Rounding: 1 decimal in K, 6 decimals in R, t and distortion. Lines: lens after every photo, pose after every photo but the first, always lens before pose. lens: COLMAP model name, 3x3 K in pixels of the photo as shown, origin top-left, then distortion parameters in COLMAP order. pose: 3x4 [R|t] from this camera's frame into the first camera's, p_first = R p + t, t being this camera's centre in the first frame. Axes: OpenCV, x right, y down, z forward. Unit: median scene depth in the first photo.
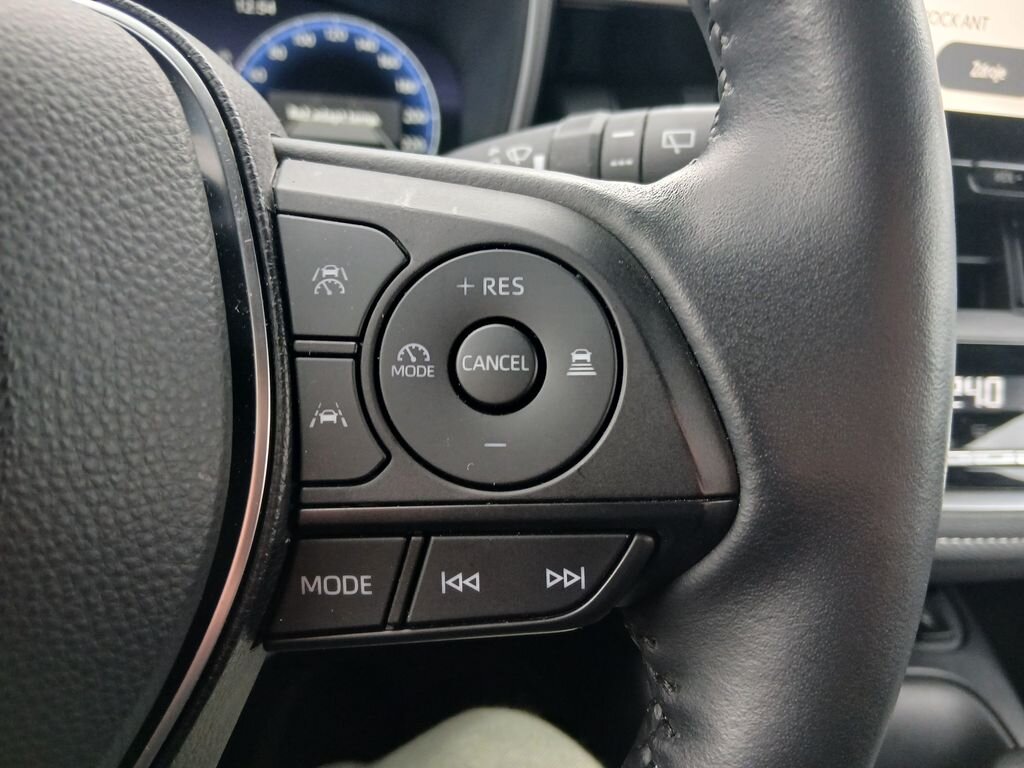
lens RADIAL K [[830.8, 0, 512.0], [0, 830.8, 384.0], [0, 0, 1]] dist [0.066217, -0.176489]
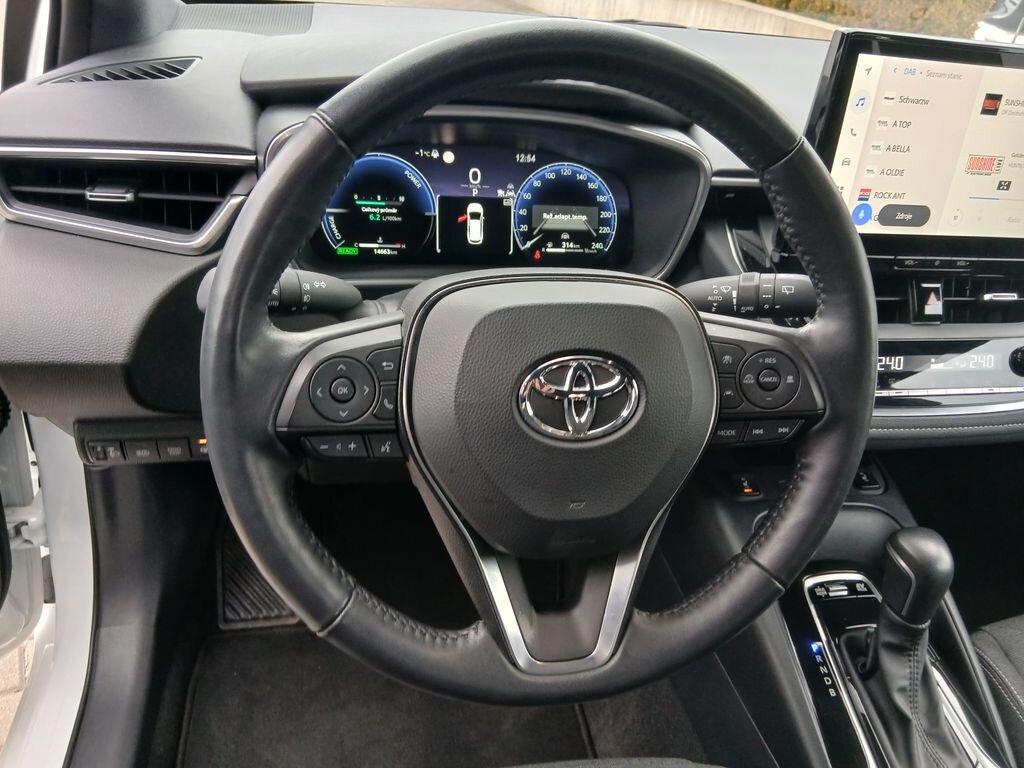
lens RADIAL K [[791.6, 0, 512.0], [0, 791.6, 384.0], [0, 0, 1]] dist [0.065884, -0.124912]
pose [[0.999012, -0.012881, 0.042538, -0.532298], [0.009008, 0.995898, 0.090028, -0.134600], [-0.043523, -0.089556, 0.995030, -1.054624]]
